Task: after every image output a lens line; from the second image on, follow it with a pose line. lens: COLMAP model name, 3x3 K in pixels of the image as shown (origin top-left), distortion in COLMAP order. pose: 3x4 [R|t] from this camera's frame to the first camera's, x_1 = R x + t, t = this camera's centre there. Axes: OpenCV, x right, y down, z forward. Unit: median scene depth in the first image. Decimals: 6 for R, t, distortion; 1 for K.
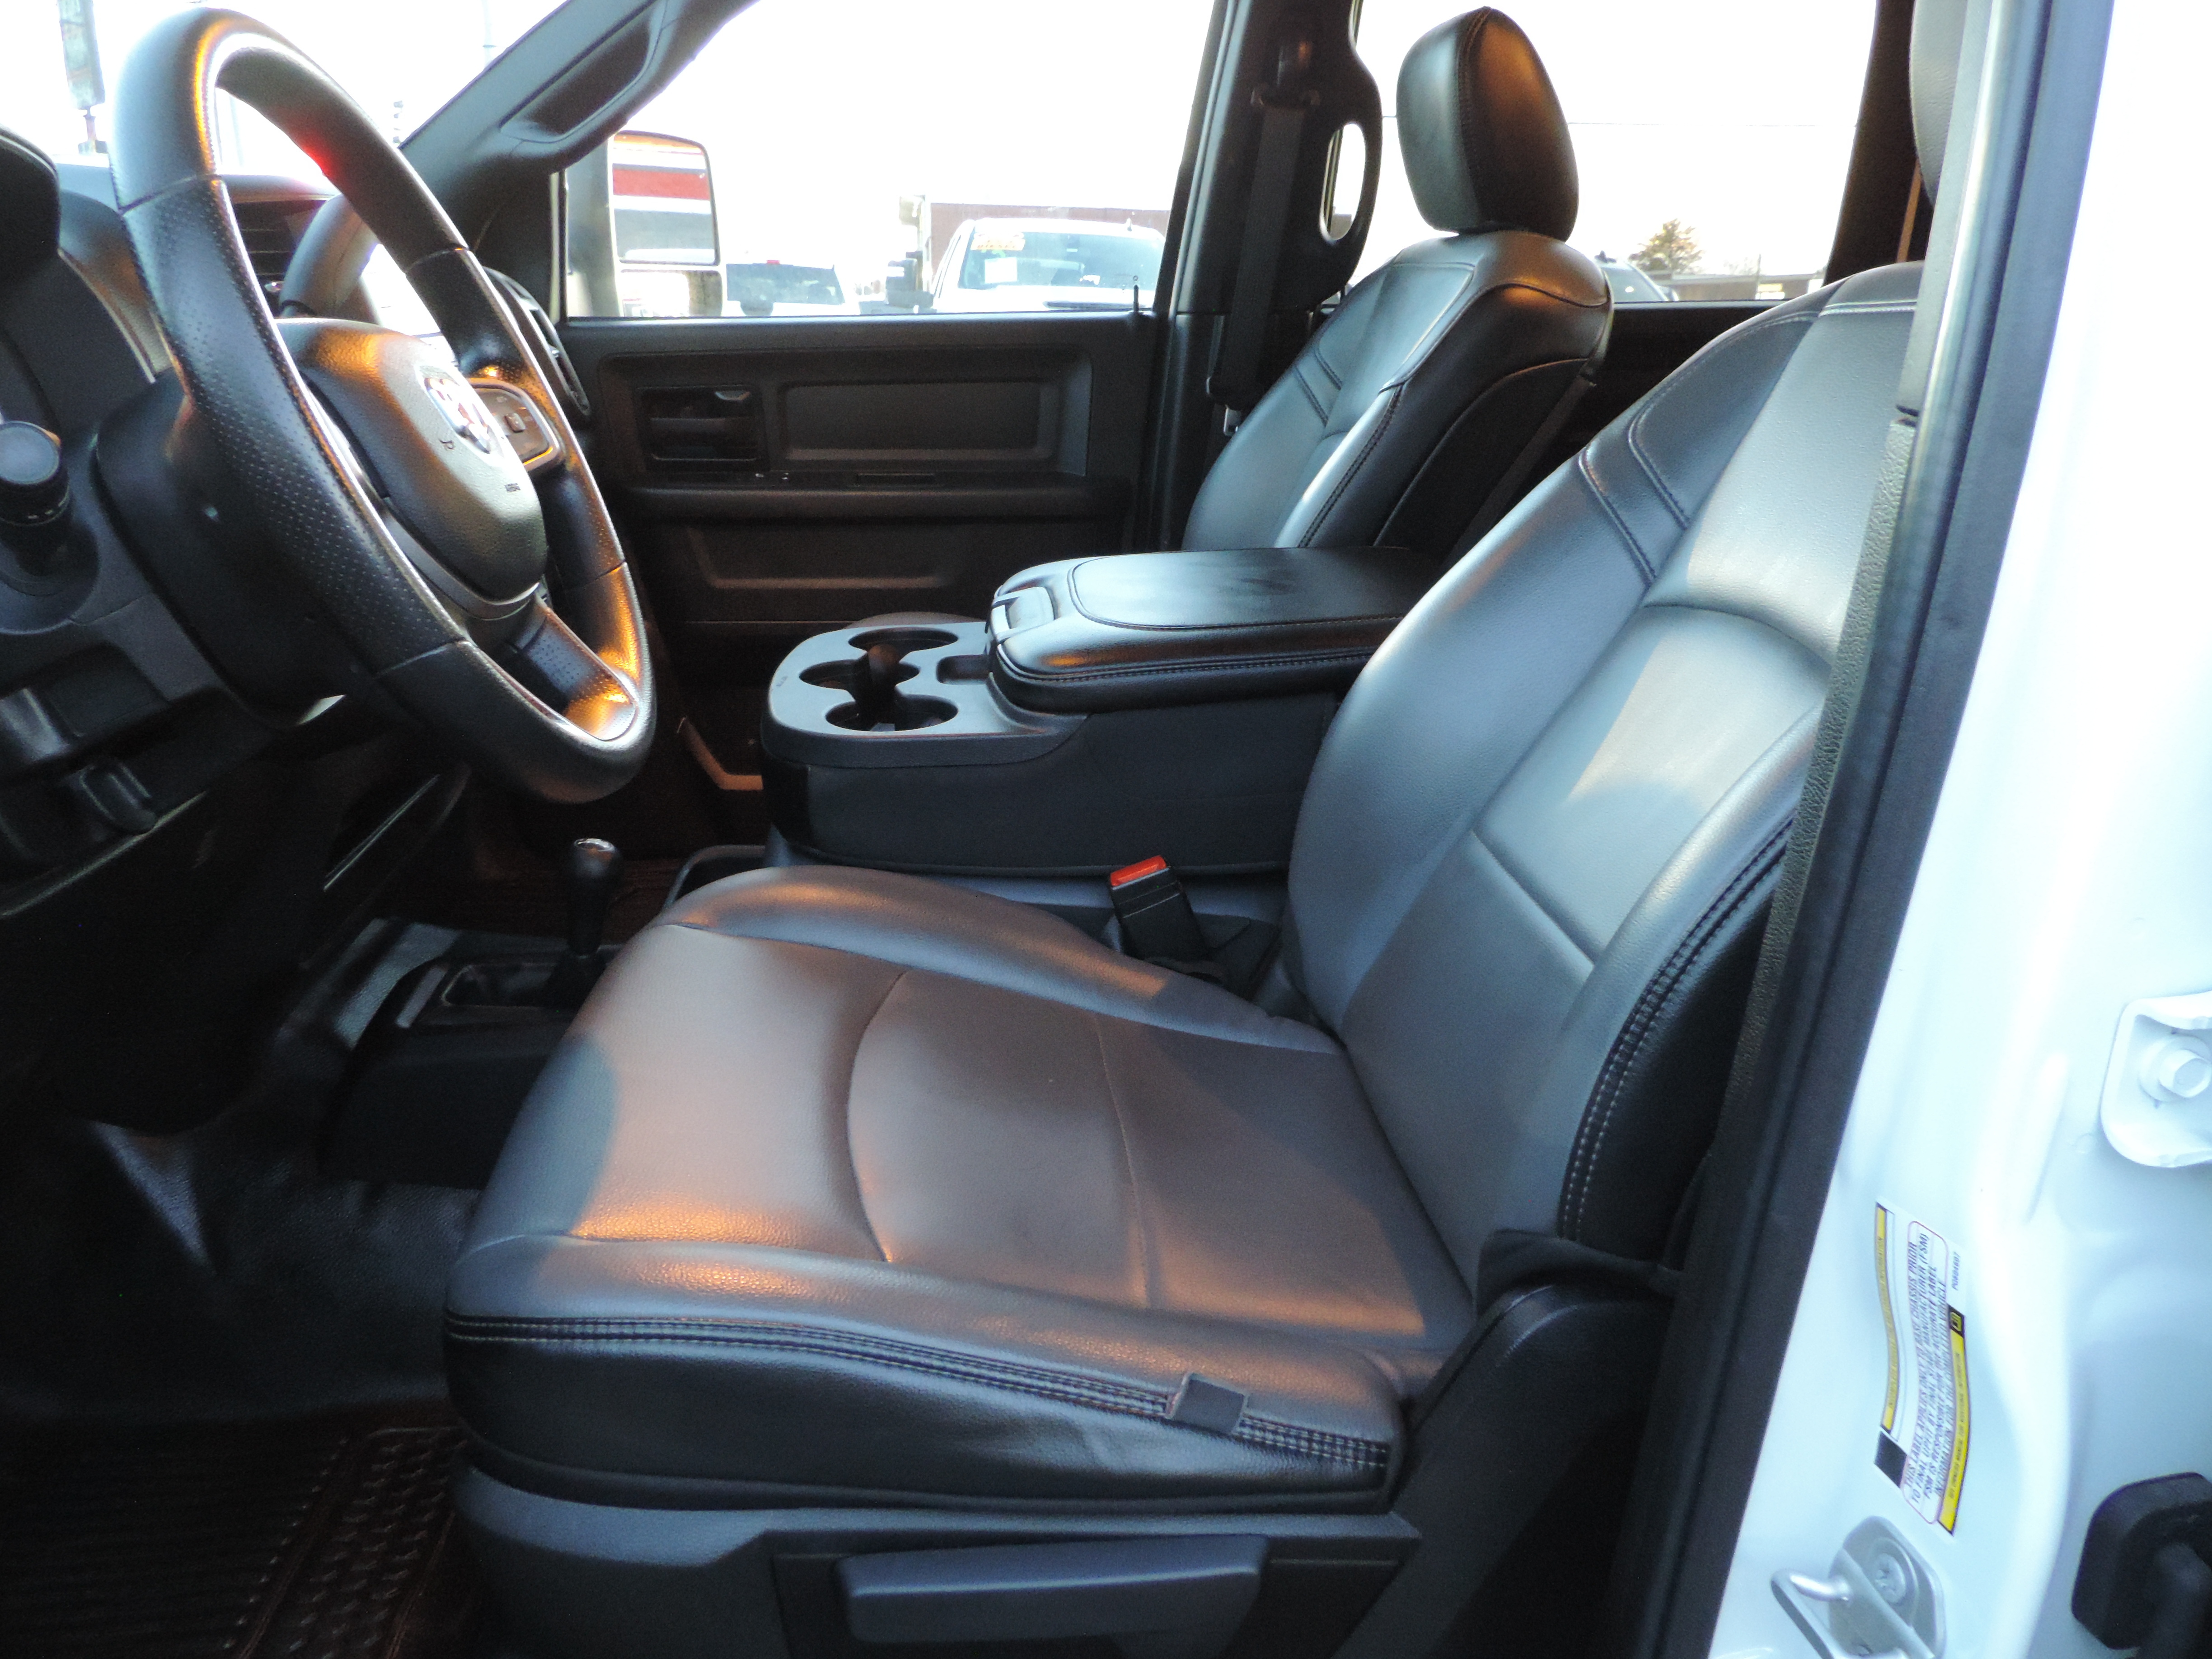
lens RADIAL K [[1572.3, 0, 1106.0], [0, 1572.3, 829.5], [0, 0, 1]] dist [-0.002571, -0.007468]
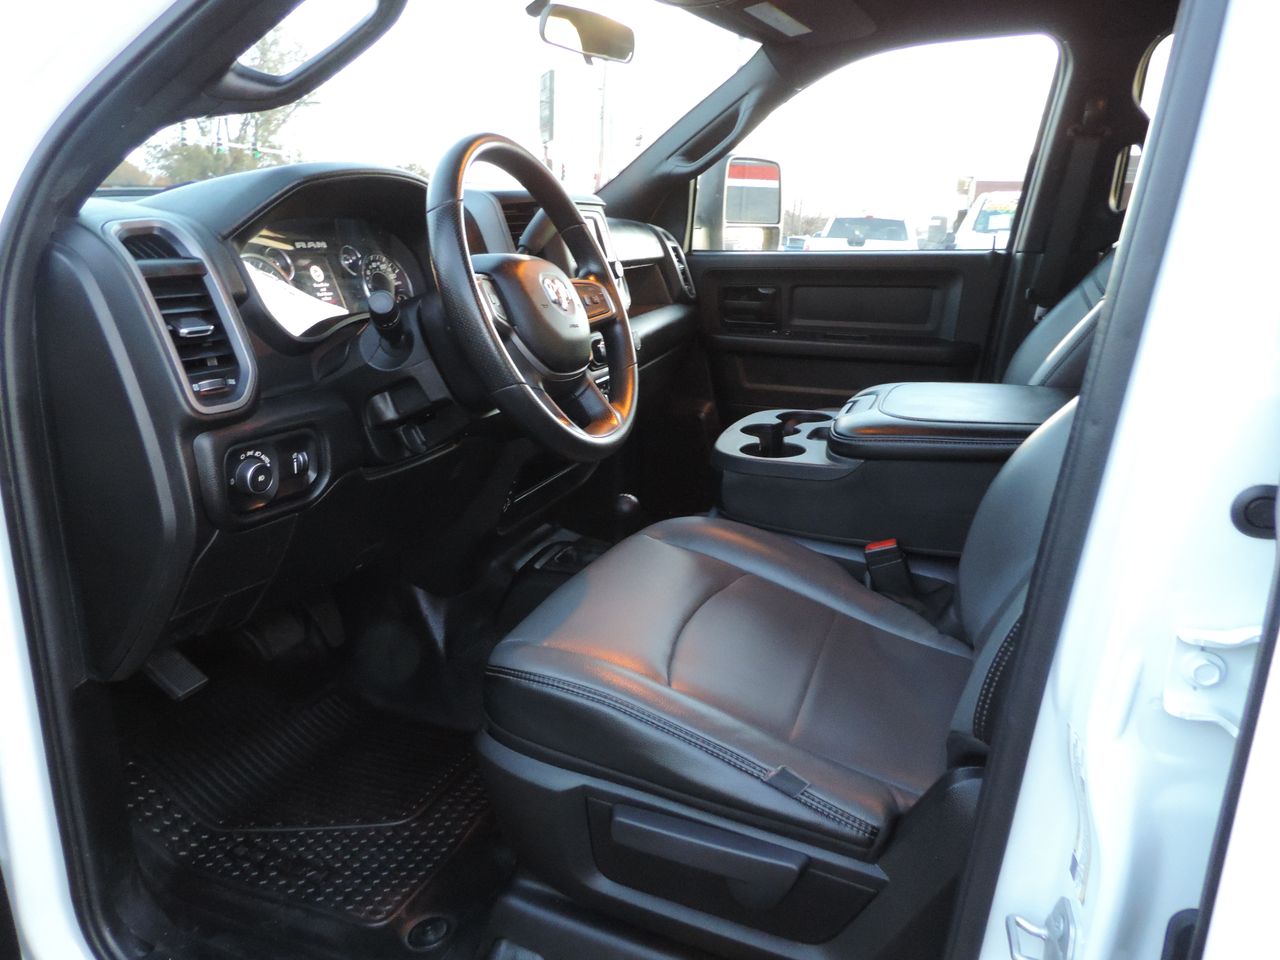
lens RADIAL K [[909.8, 0, 640.0], [0, 909.8, 480.0], [0, 0, 1]] dist [-0.002571, -0.007468]
pose [[0.903703, 0.116602, -0.411977, 0.190392], [-0.142736, 0.989206, -0.033127, 0.025284], [0.403668, 0.088741, 0.910592, -0.110385]]
